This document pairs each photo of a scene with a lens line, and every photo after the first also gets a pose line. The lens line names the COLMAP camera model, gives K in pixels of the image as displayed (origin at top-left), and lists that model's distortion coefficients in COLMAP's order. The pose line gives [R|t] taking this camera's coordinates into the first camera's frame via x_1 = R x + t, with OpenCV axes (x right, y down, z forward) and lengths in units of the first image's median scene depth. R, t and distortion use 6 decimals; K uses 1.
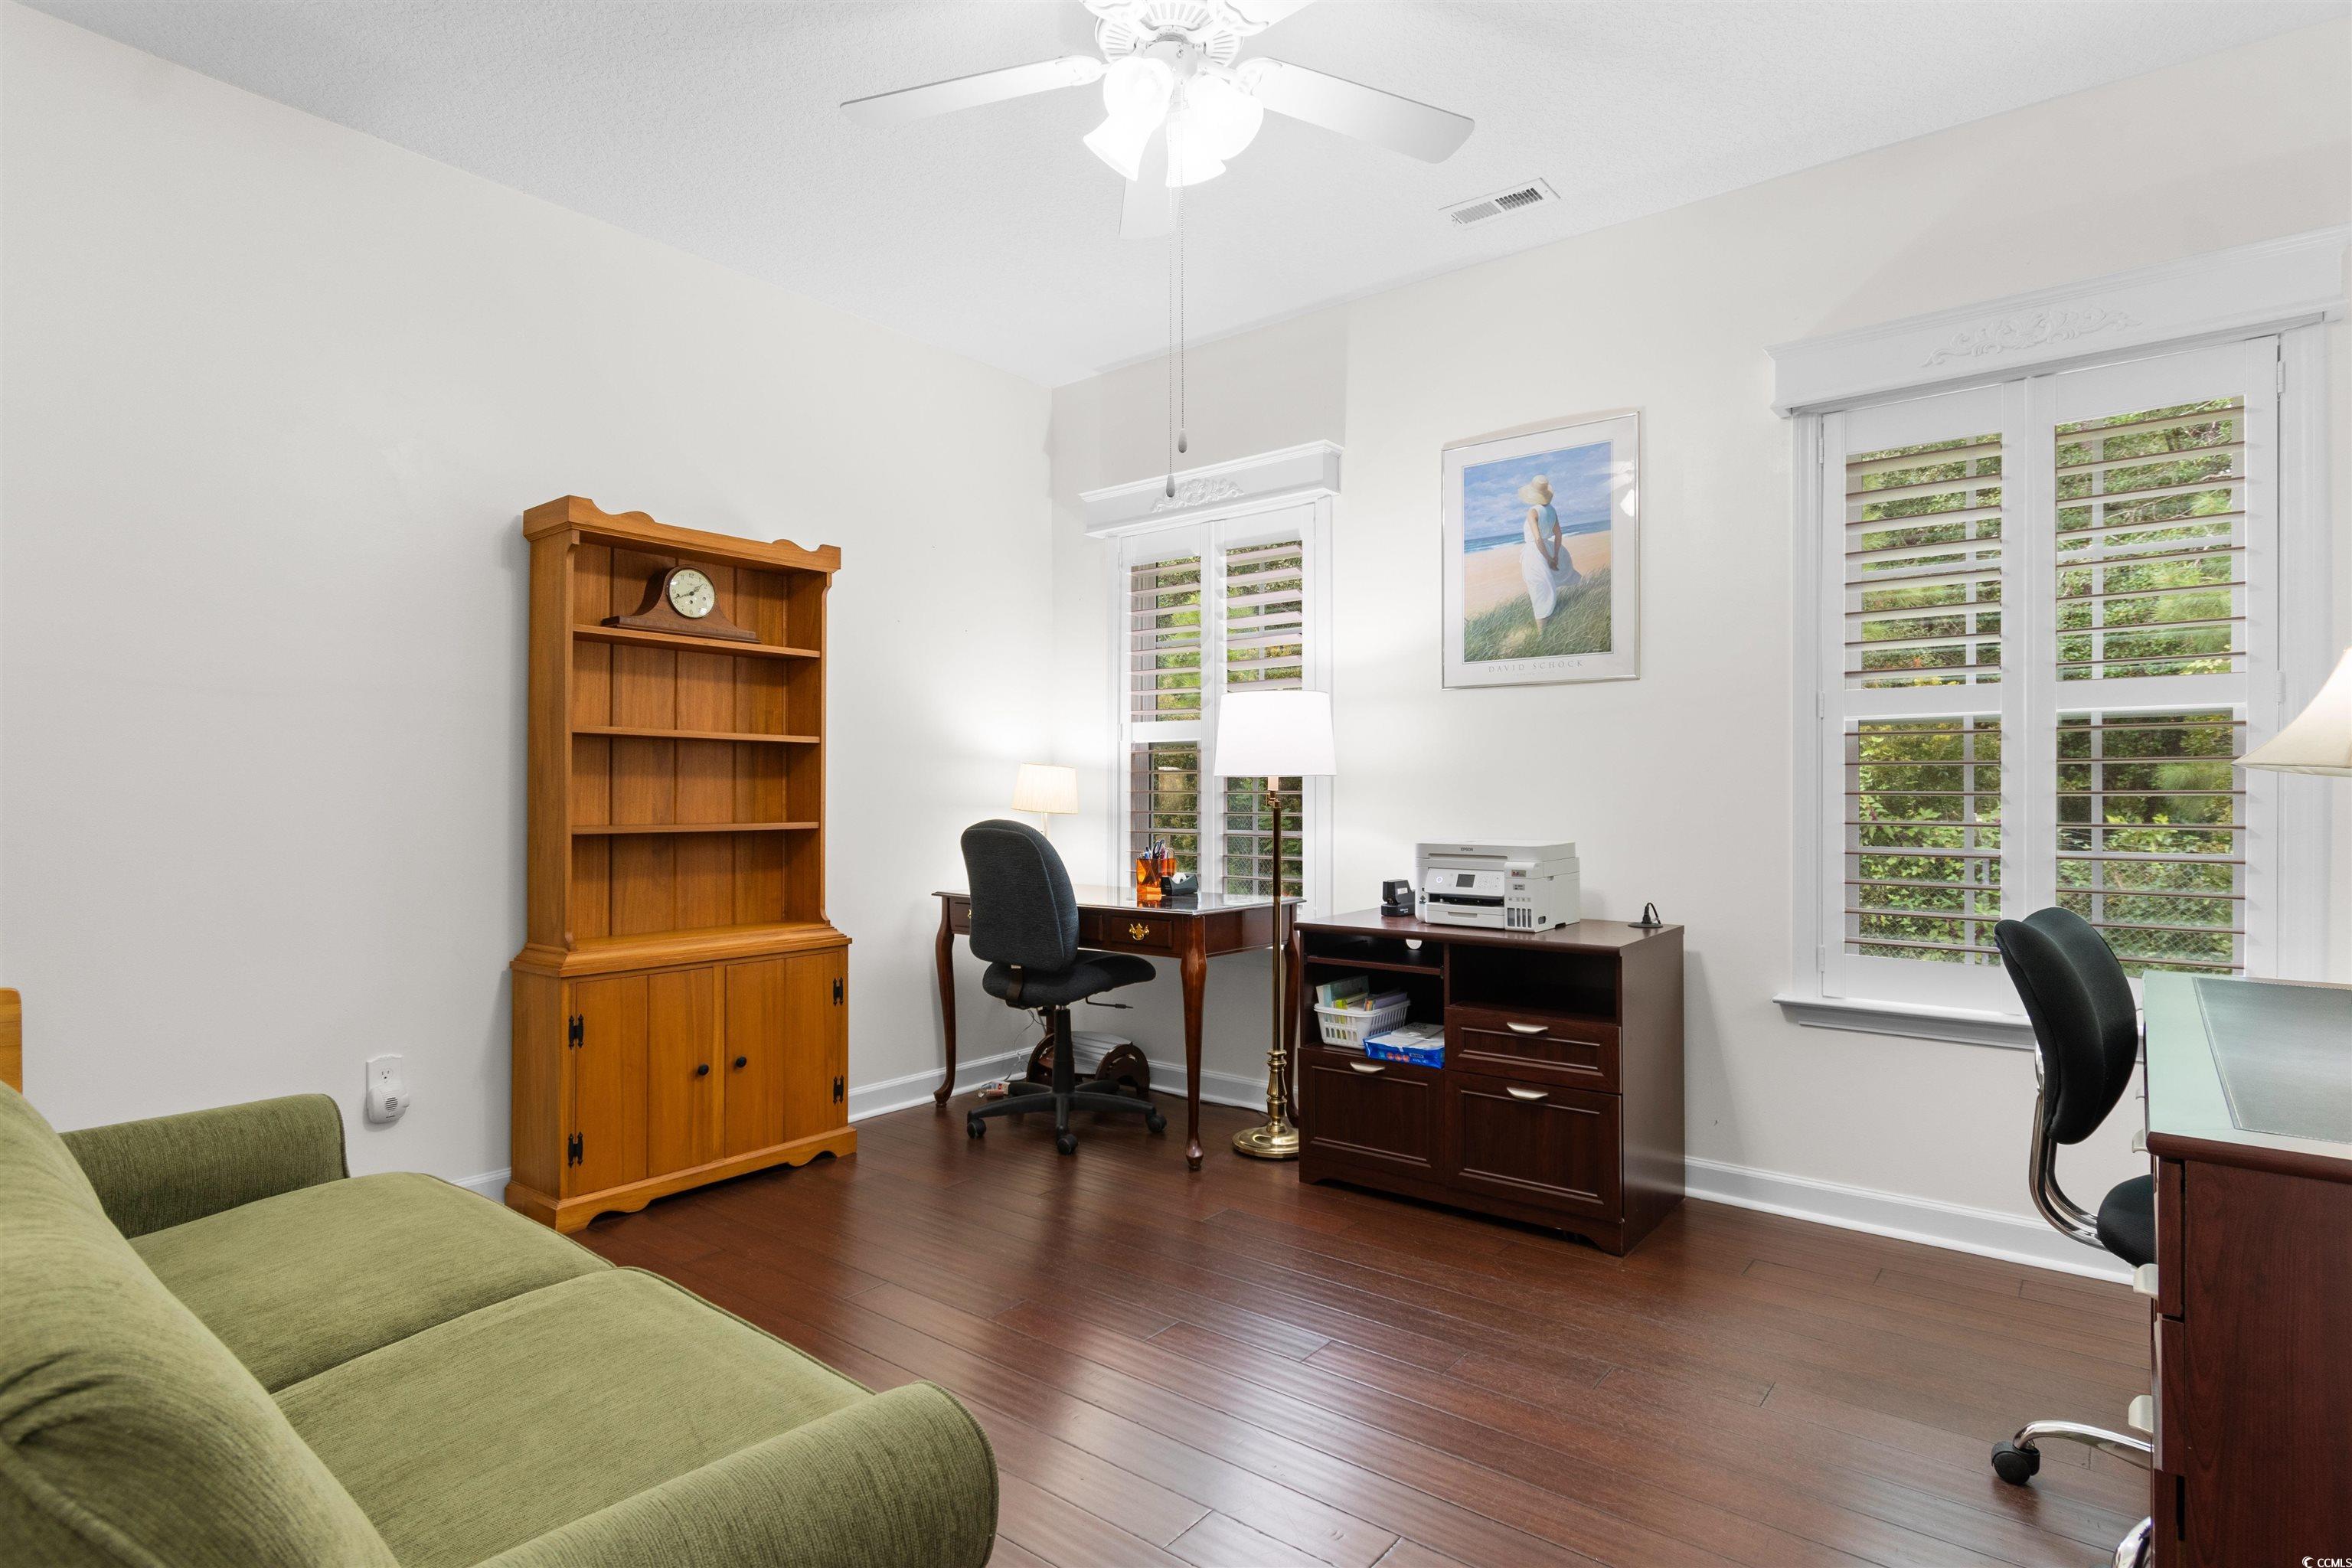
lens RADIAL K [[1269.9, 0, 1170.4], [0, 1269.9, 785.1], [0, 0, 1]] dist [0.002589, 0.000066]
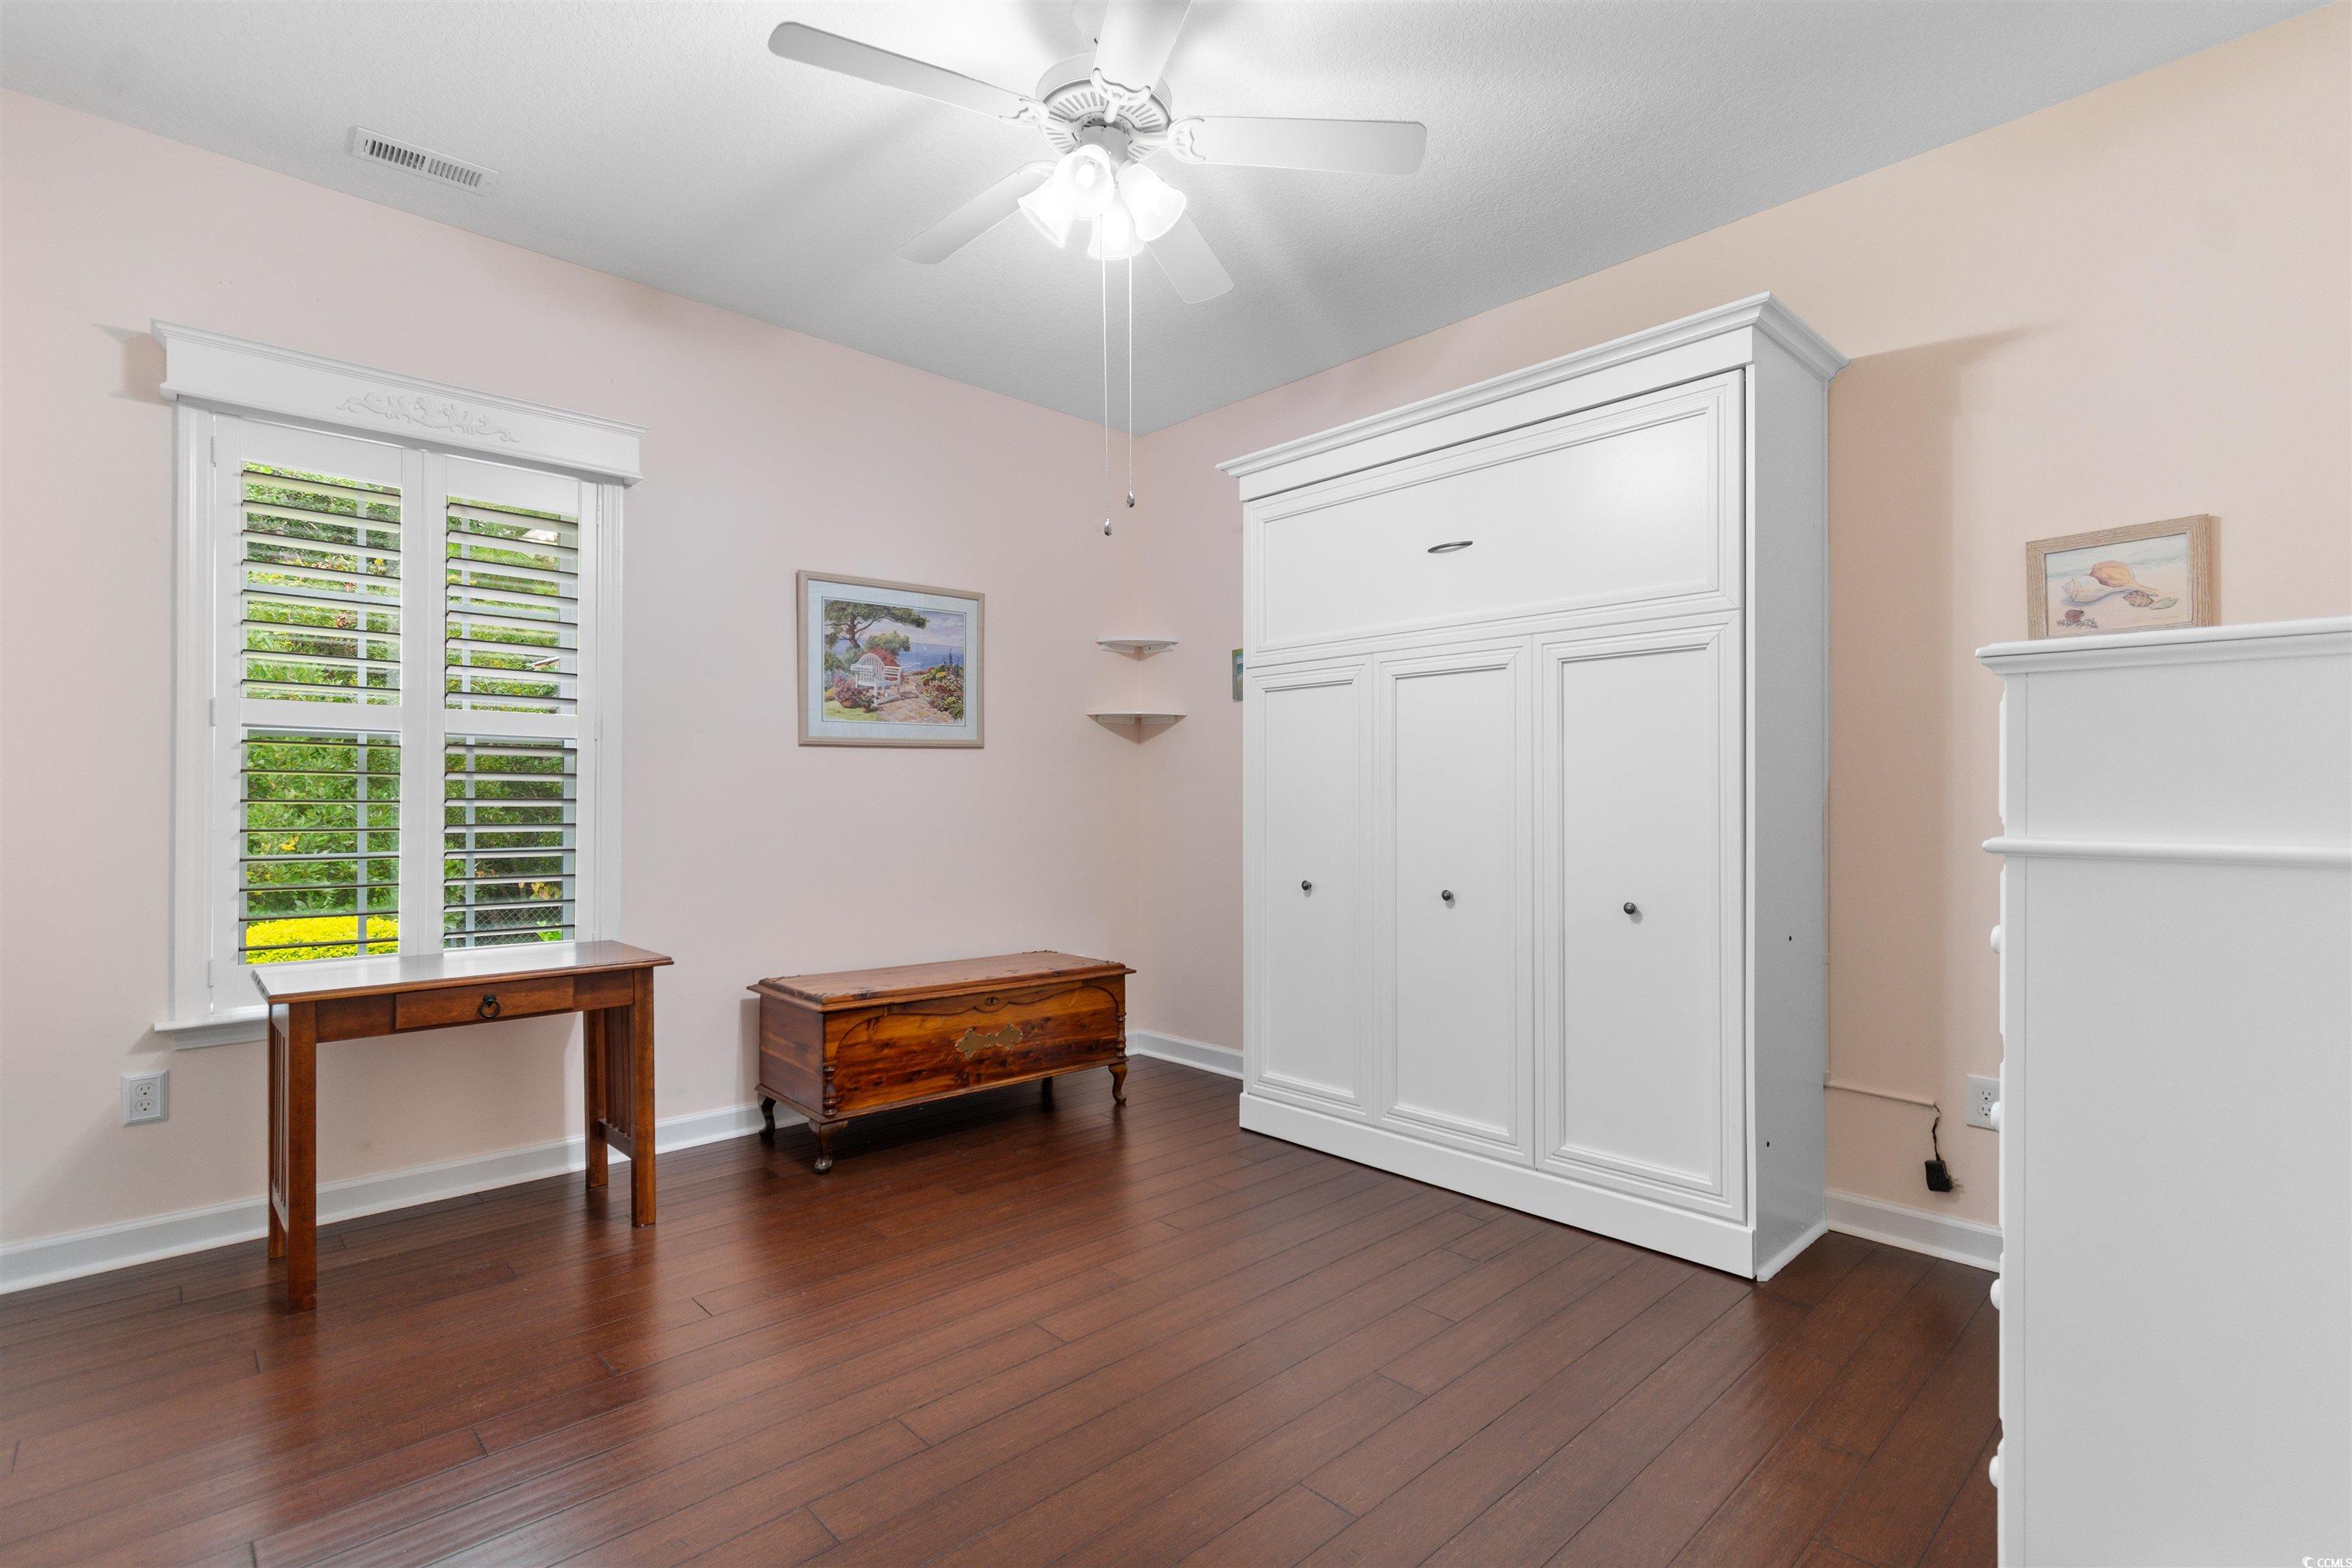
lens RADIAL K [[1070.7, 0, 1175.6], [0, 1070.7, 793.8], [0, 0, 1]] dist [0.000230, 0.001249]
pose [[0.115233, 0.007132, 0.993313, -0.219162], [-0.007487, 0.999952, -0.006312, -0.000119], [-0.993310, -0.006709, 0.115281, 0.183702]]
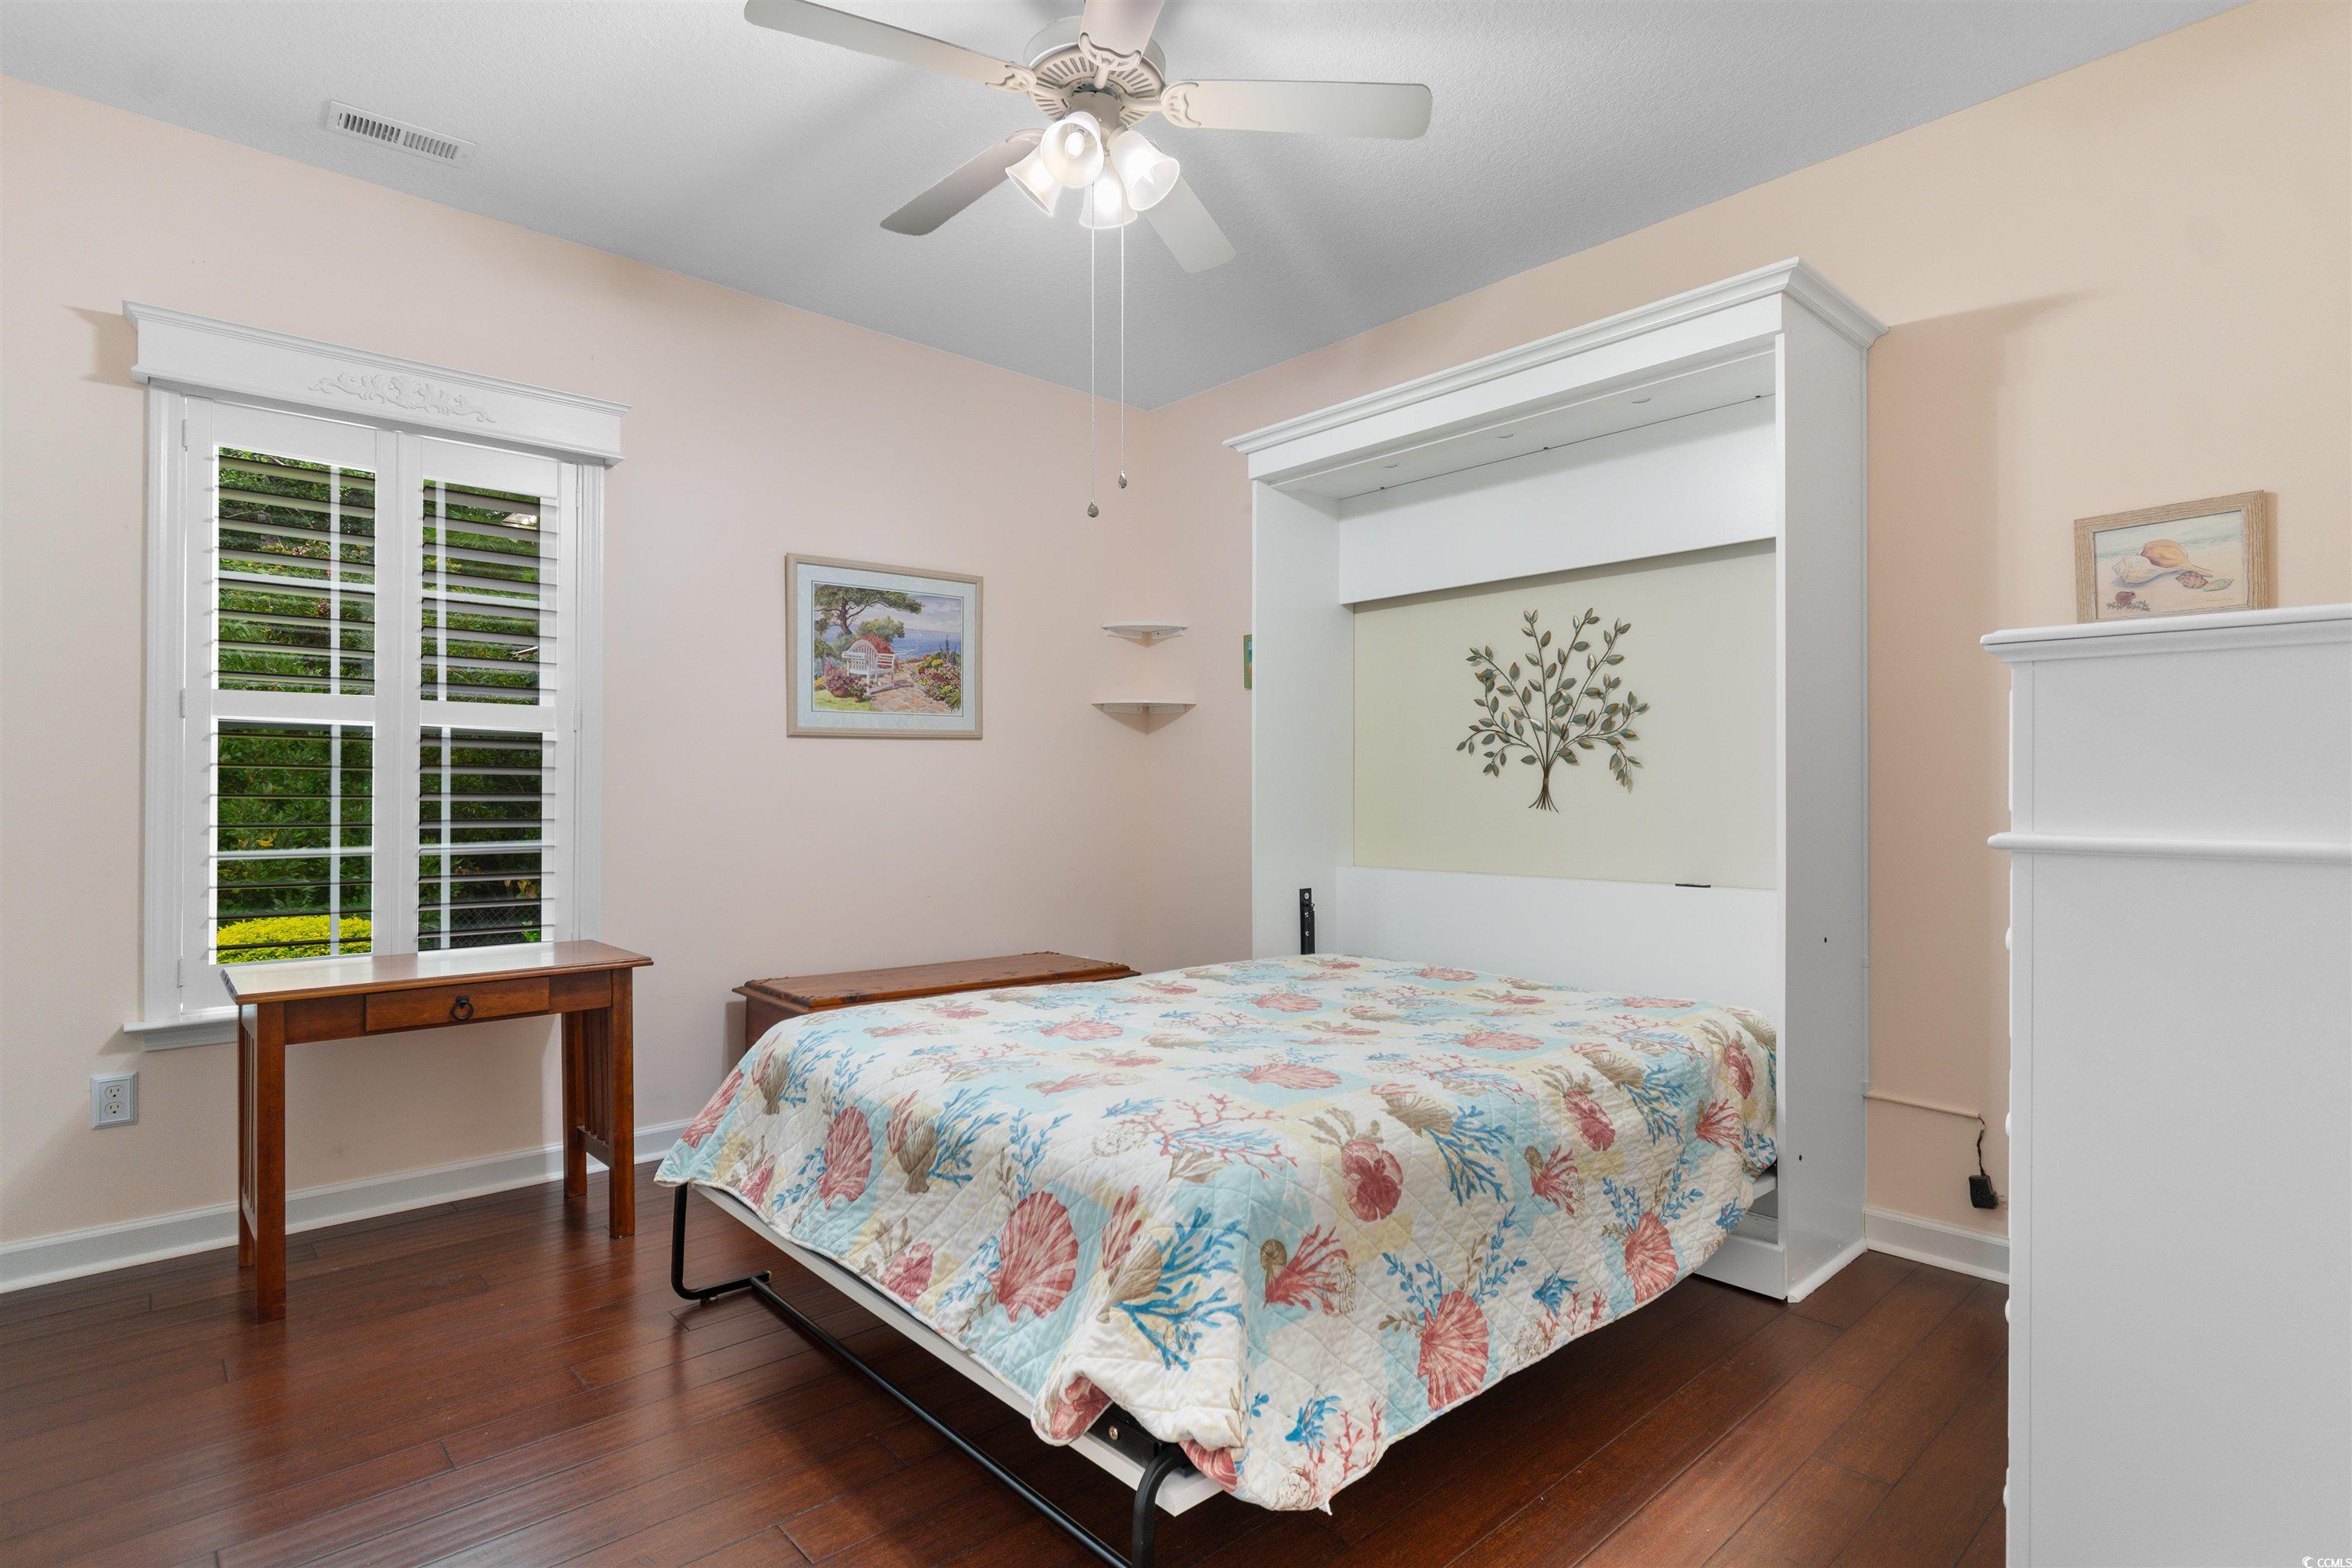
lens RADIAL K [[1133.1, 0, 1172.8], [0, 1133.1, 784.7], [0, 0, 1]] dist [-0.000230, -0.001927]
pose [[0.132490, 0.008986, 0.991144, -0.221965], [-0.006863, 0.999943, -0.008148, -0.000249], [-0.991161, -0.005723, 0.132544, 0.177206]]
